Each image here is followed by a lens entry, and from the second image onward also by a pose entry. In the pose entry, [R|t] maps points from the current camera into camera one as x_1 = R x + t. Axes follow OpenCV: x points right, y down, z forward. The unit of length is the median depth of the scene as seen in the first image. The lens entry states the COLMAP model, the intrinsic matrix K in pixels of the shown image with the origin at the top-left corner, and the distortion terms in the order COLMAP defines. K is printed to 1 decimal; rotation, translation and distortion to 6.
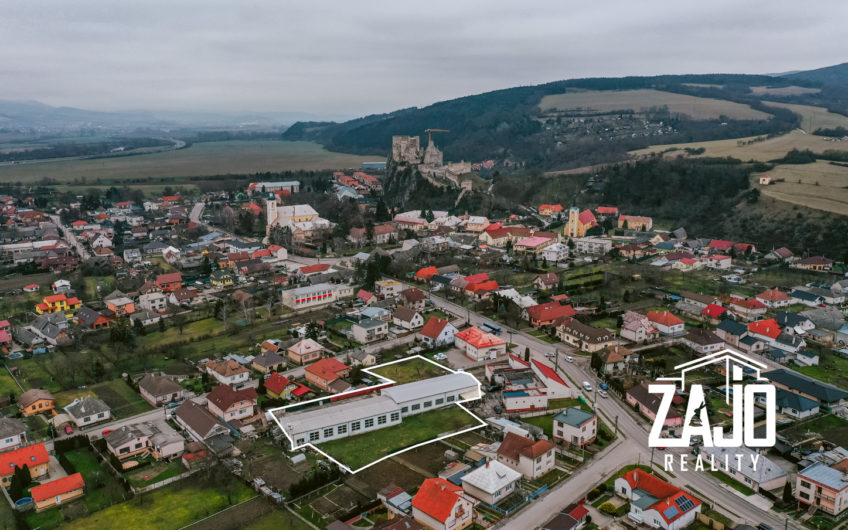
lens RADIAL K [[673.3, 0, 424.0], [0, 673.3, 265.0], [0, 0, 1]] dist [0.023587, -0.000582]
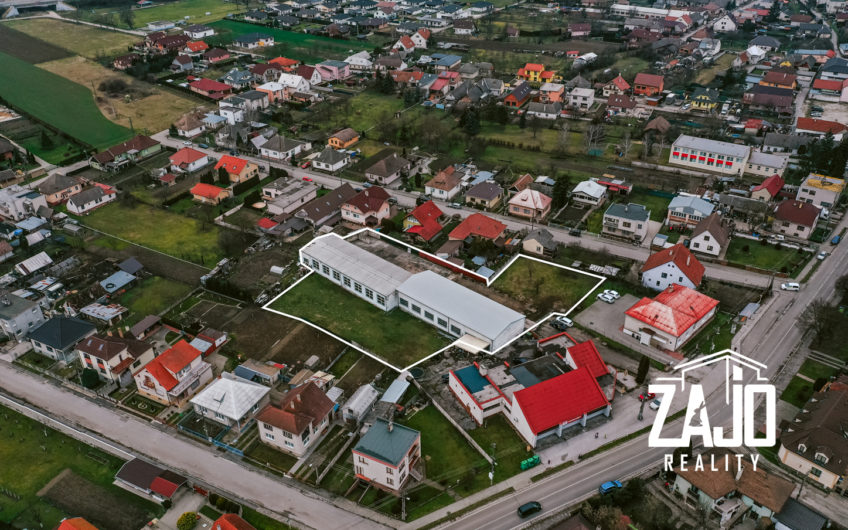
lens RADIAL K [[673.3, 0, 424.0], [0, 673.3, 265.0], [0, 0, 1]] dist [0.023587, -0.000582]
pose [[0.310517, 0.492929, -0.812773, 0.392331], [-0.195253, 0.869883, 0.452968, -0.122850], [0.930299, 0.018042, 0.366359, 0.473771]]
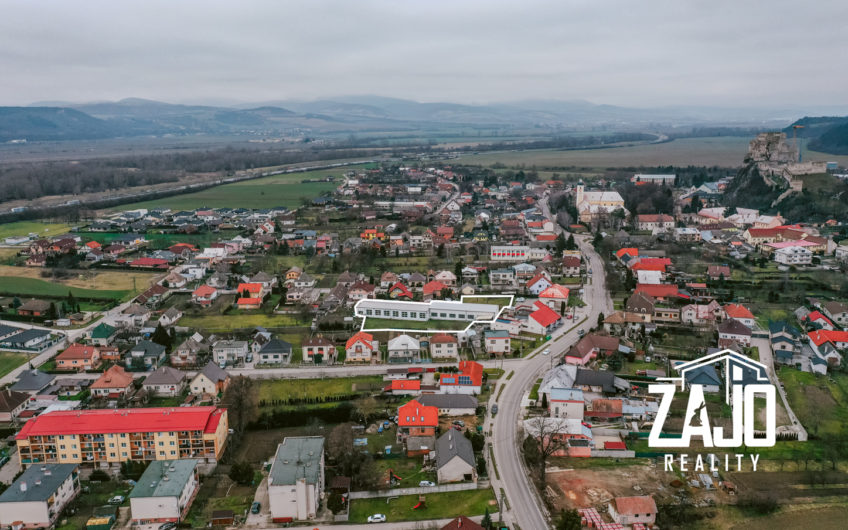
lens RADIAL K [[673.3, 0, 424.0], [0, 673.3, 265.0], [0, 0, 1]] dist [0.023587, -0.000582]
pose [[0.732684, 0.146958, -0.664513, 0.594608], [-0.143250, 0.987835, 0.060515, 0.014492], [0.665322, 0.050853, 0.744822, -0.075157]]
